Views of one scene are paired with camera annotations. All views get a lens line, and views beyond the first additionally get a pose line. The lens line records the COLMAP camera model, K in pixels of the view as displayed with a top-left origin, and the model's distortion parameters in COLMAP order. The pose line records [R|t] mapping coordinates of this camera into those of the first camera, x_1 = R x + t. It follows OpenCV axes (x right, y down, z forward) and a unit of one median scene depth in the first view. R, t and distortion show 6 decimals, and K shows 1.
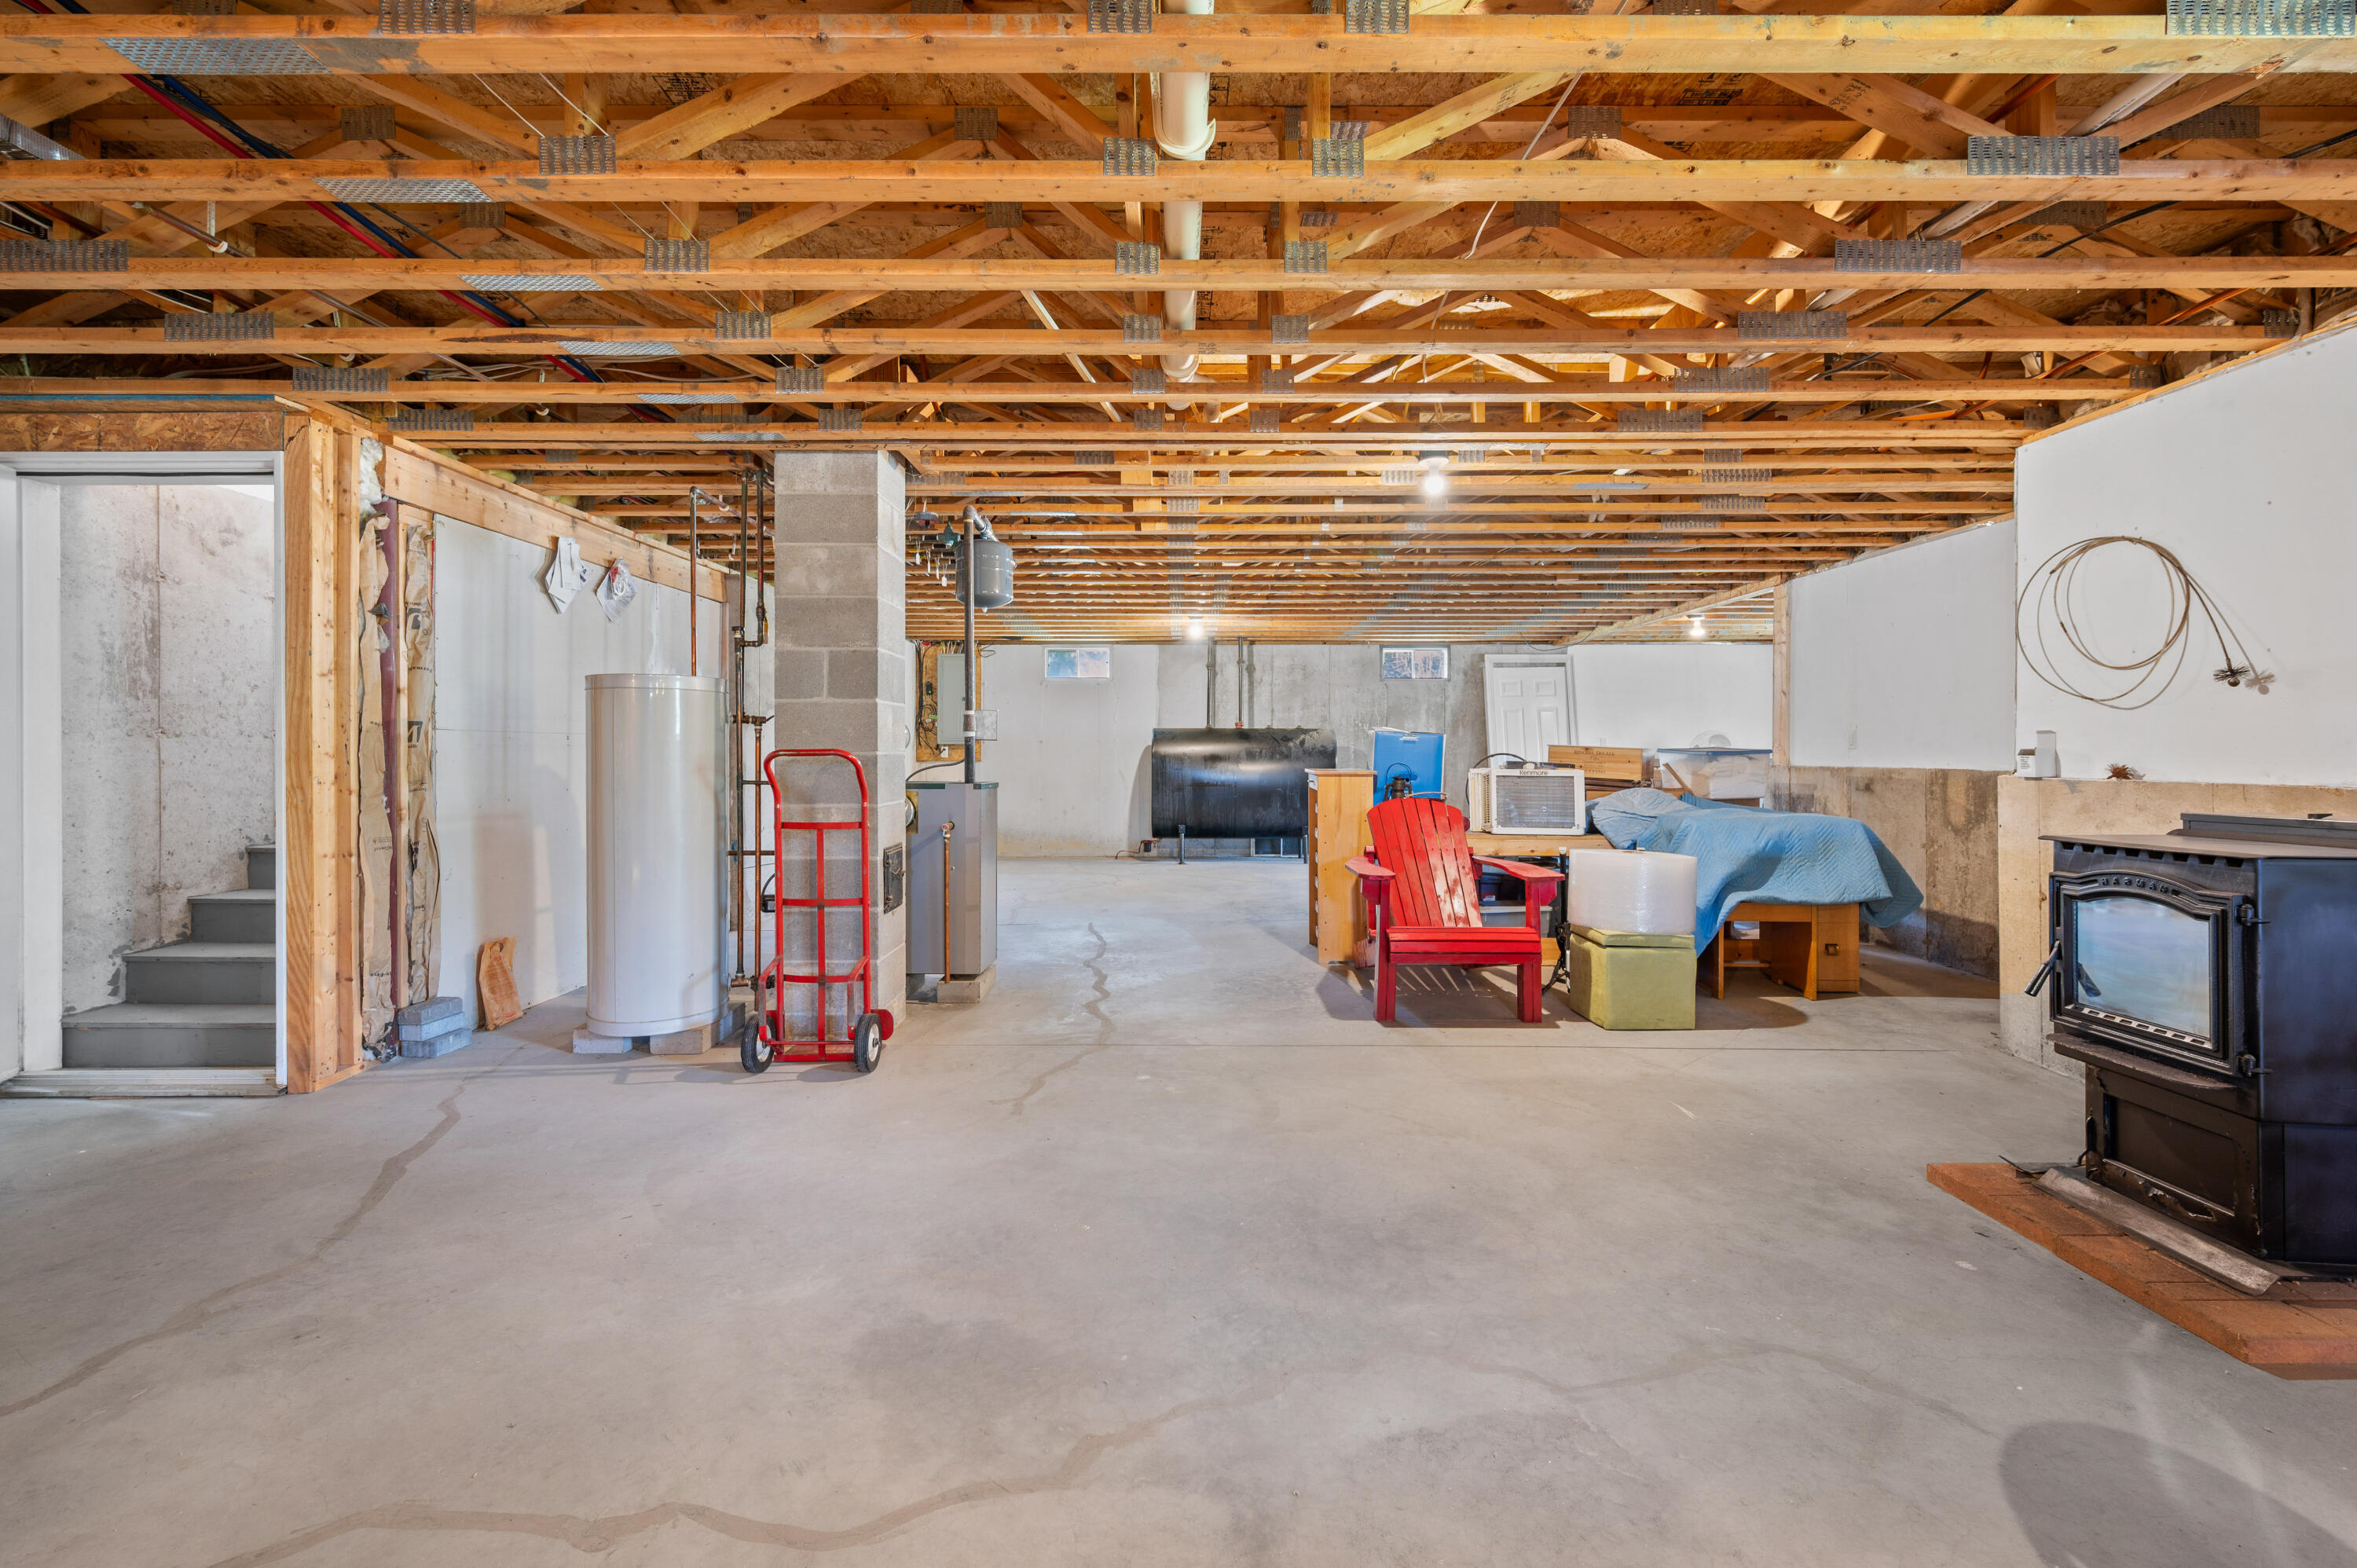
lens RADIAL K [[1019.2, 0, 1171.5], [0, 1019.2, 768.0], [0, 0, 1]] dist [-0.010874, -0.000316]
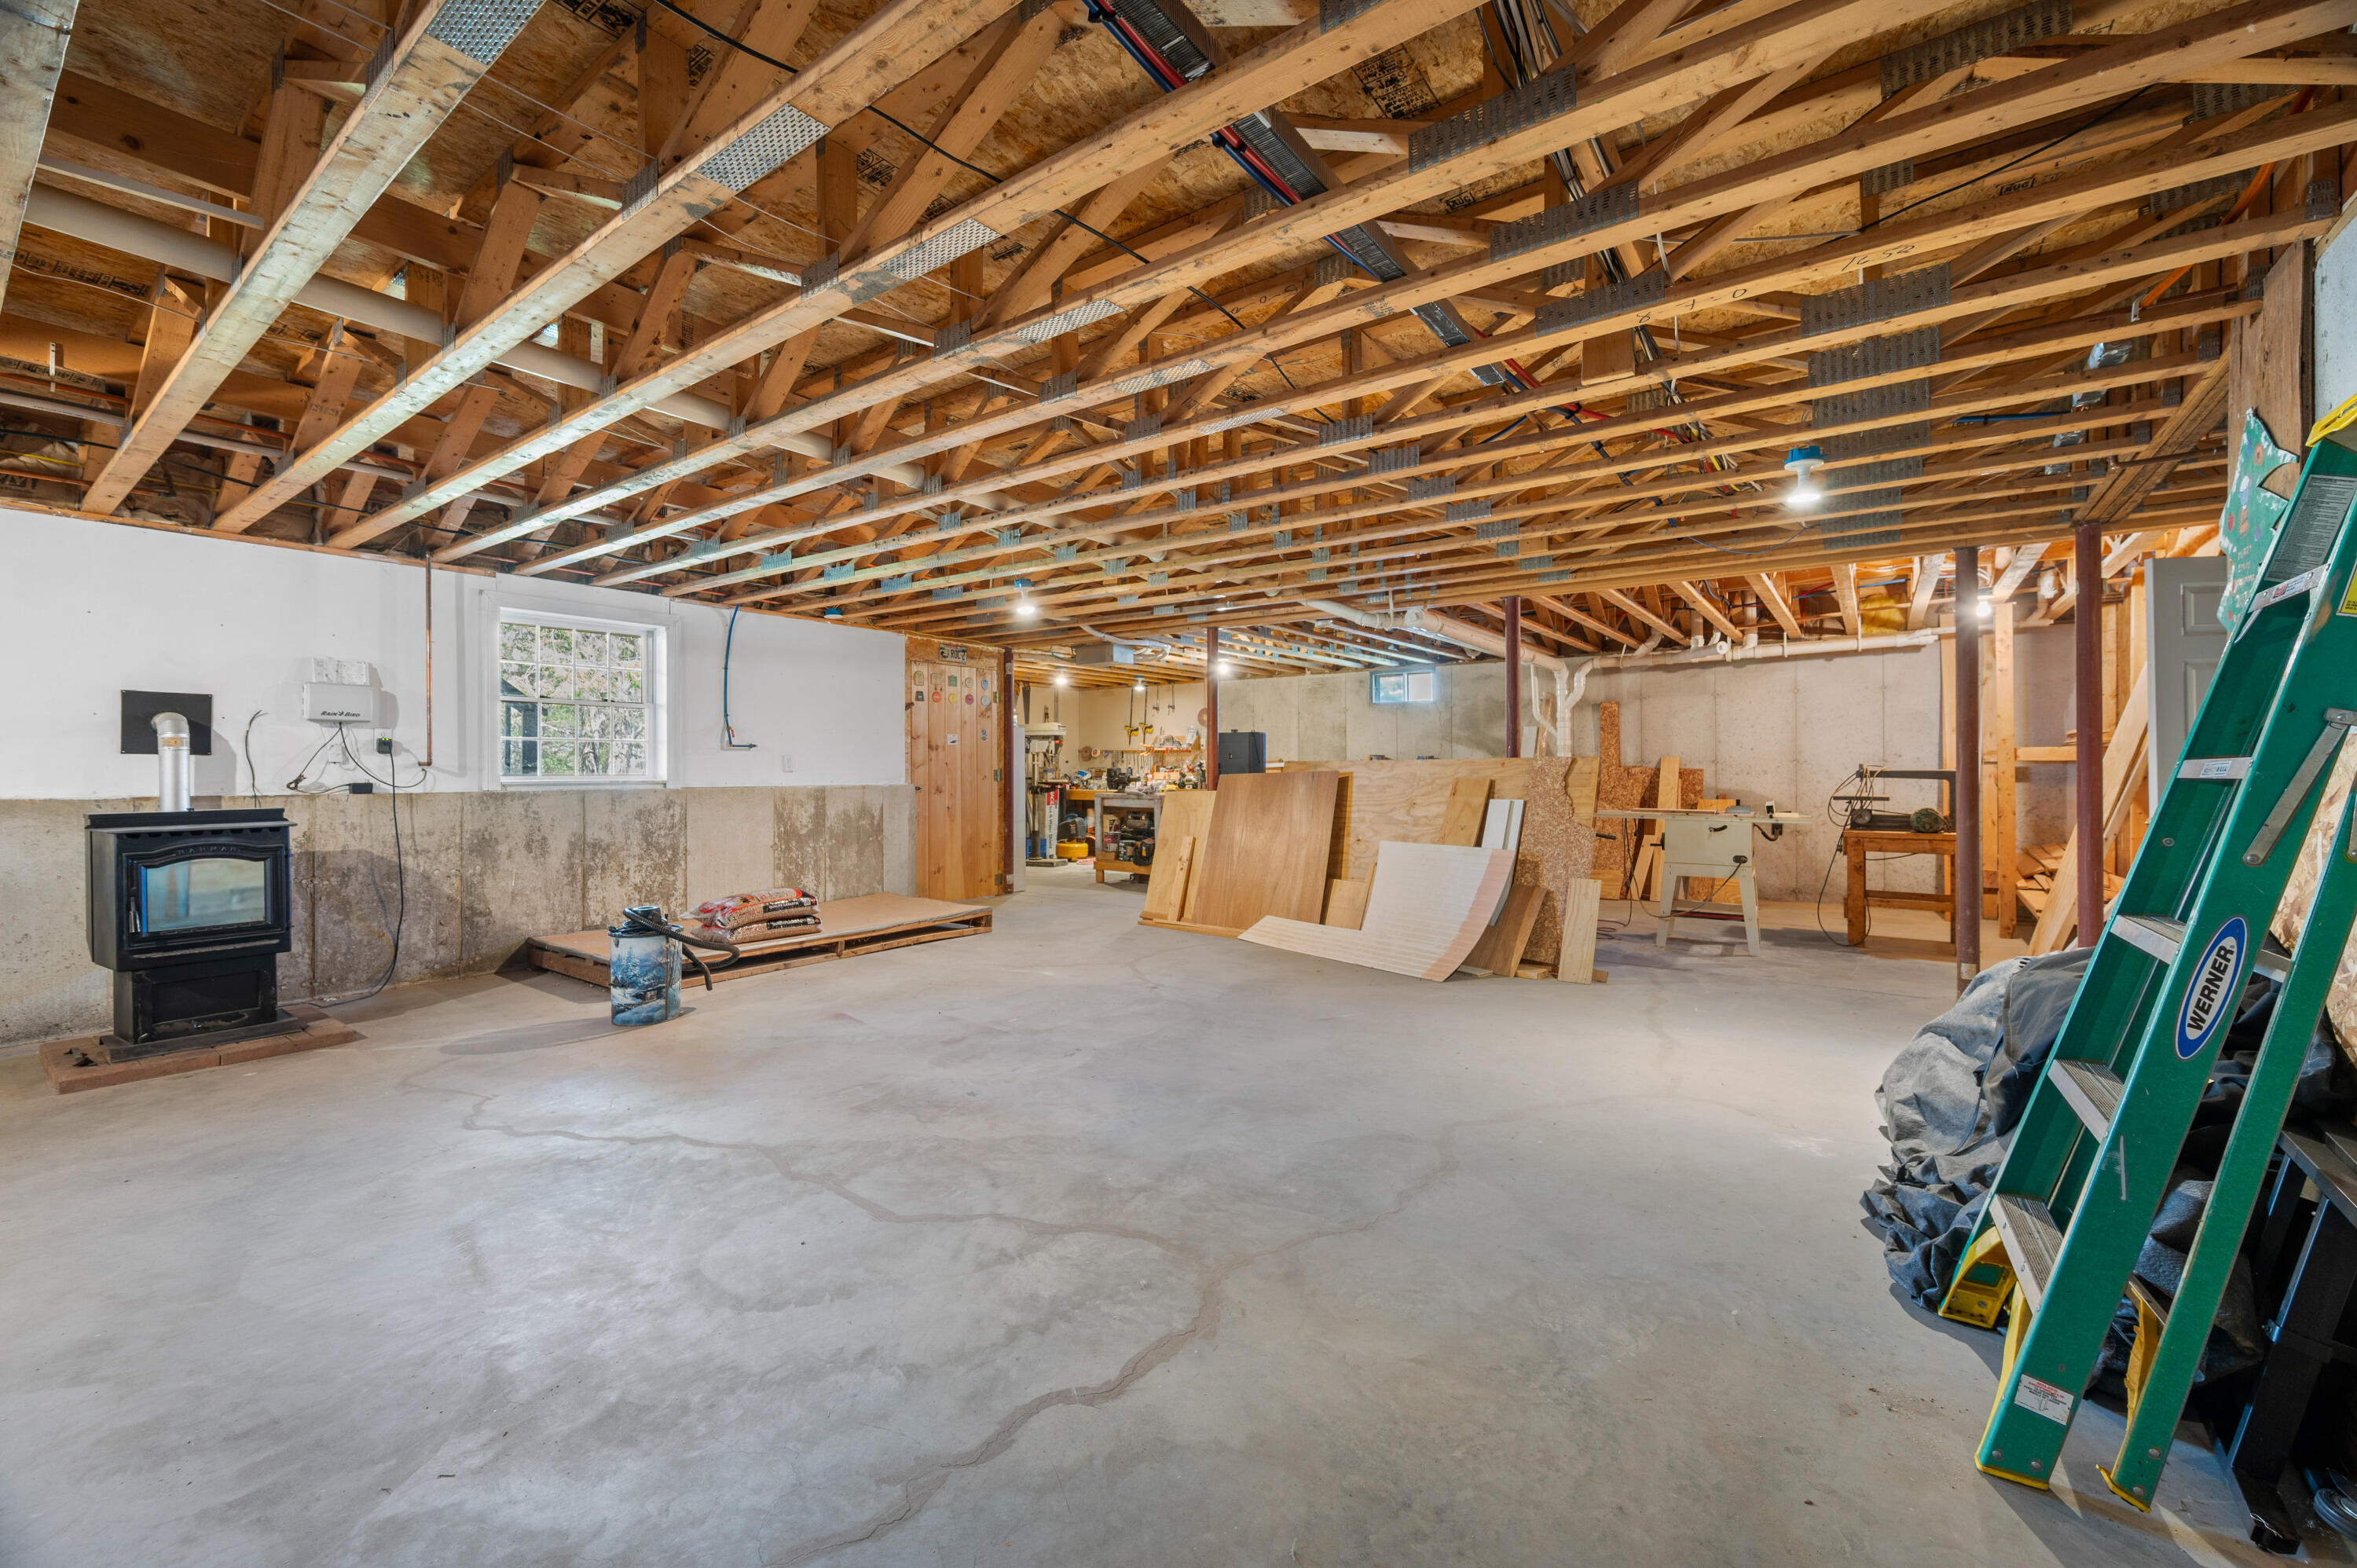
lens RADIAL K [[942.9, 0, 1184.7], [0, 942.9, 773.6], [0, 0, 1]] dist [0.000491, 0.000024]
pose [[-0.806470, 0.001338, 0.591274, -1.624215], [0.011425, 0.999846, 0.013320, -0.030559], [-0.591165, 0.017497, -0.806361, 1.500933]]
